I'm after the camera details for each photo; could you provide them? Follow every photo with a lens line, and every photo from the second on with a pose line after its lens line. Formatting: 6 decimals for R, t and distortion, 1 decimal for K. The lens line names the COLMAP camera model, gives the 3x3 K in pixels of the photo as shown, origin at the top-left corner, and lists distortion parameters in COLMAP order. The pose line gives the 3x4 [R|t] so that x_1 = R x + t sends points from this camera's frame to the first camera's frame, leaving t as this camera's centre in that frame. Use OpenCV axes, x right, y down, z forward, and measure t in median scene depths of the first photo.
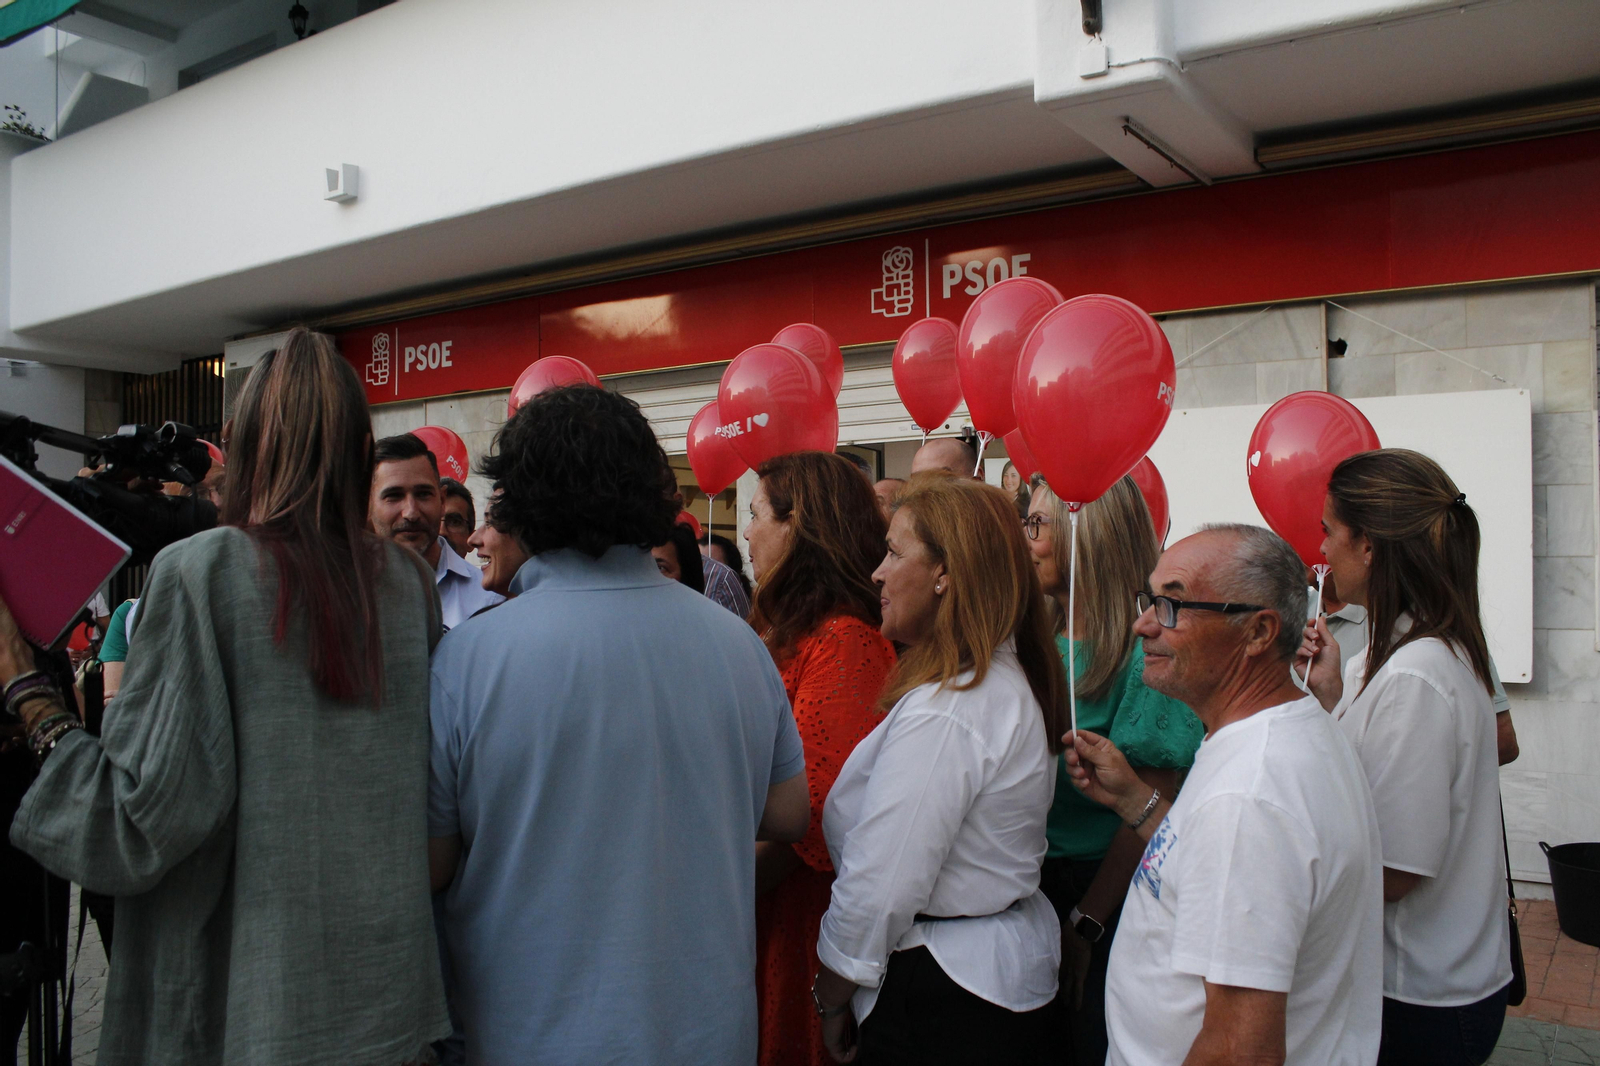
lens RADIAL K [[1369.0, 0, 805.7], [0, 1369.0, 573.9], [0, 0, 1]] dist [-0.177414, 0.177226]
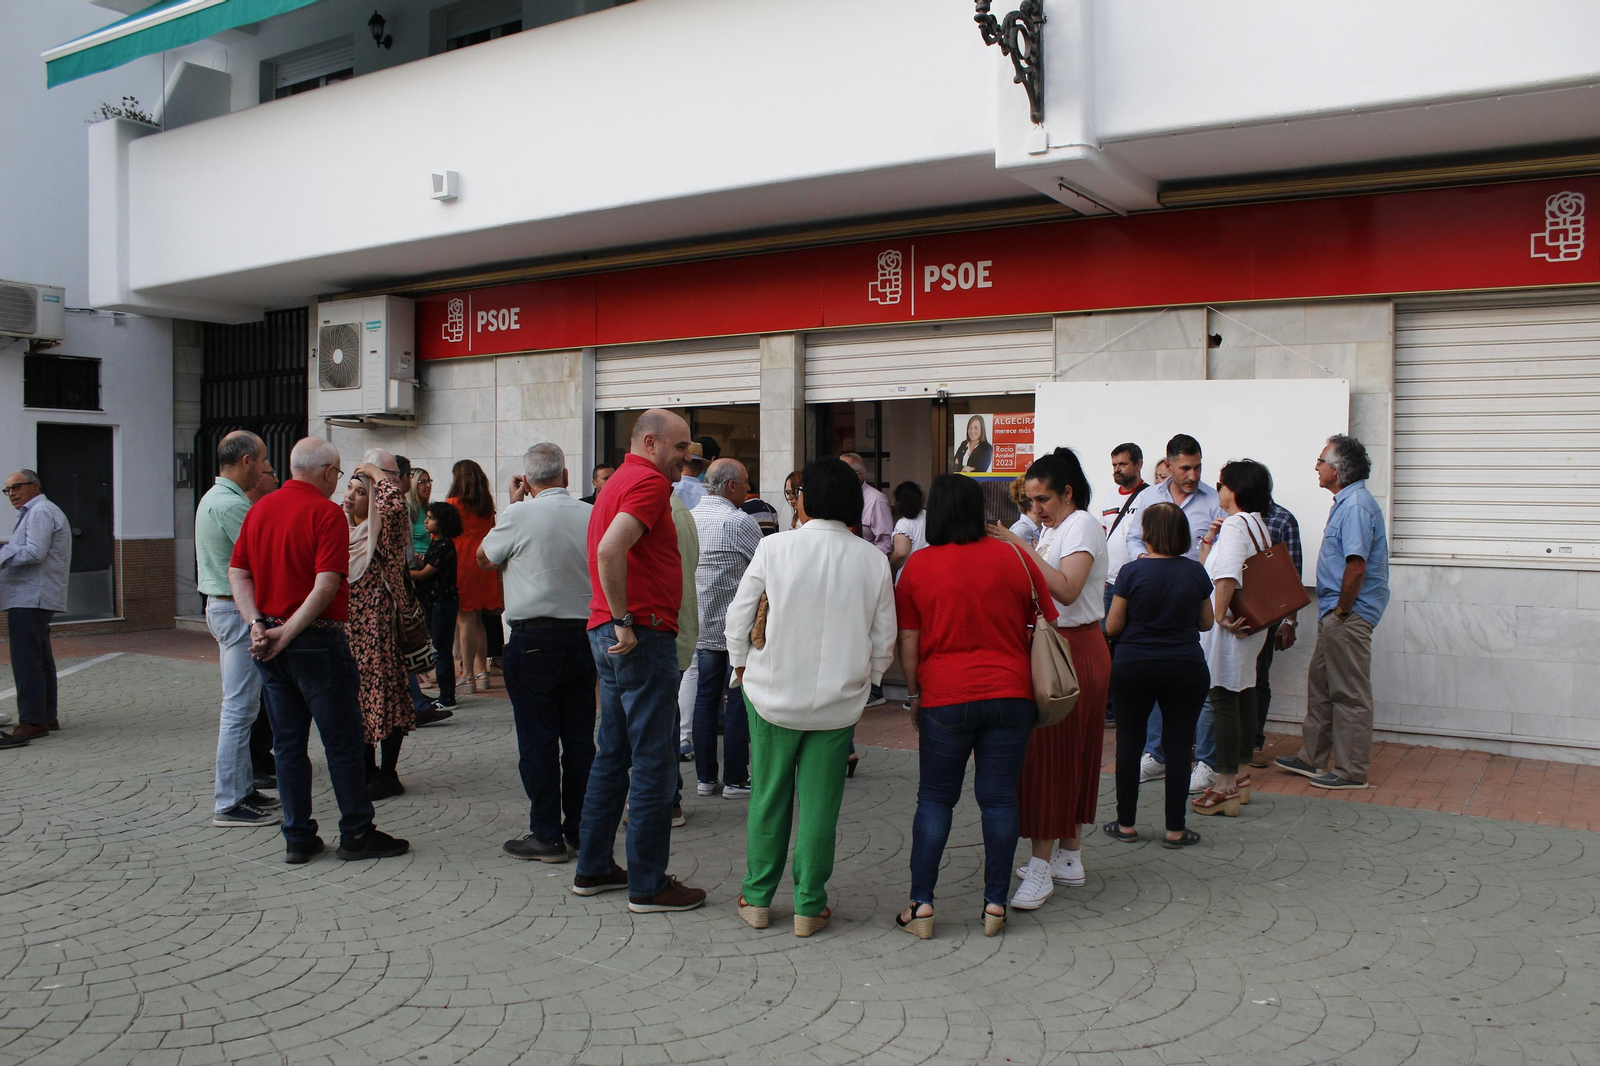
lens RADIAL K [[1369.0, 0, 805.7], [0, 1369.0, 573.9], [0, 0, 1]] dist [-0.177414, 0.177226]
pose [[0.999565, 0.008610, 0.028206, -0.054320], [-0.010098, 0.998542, 0.053026, 0.000088], [-0.027708, -0.053287, 0.998195, -0.360229]]
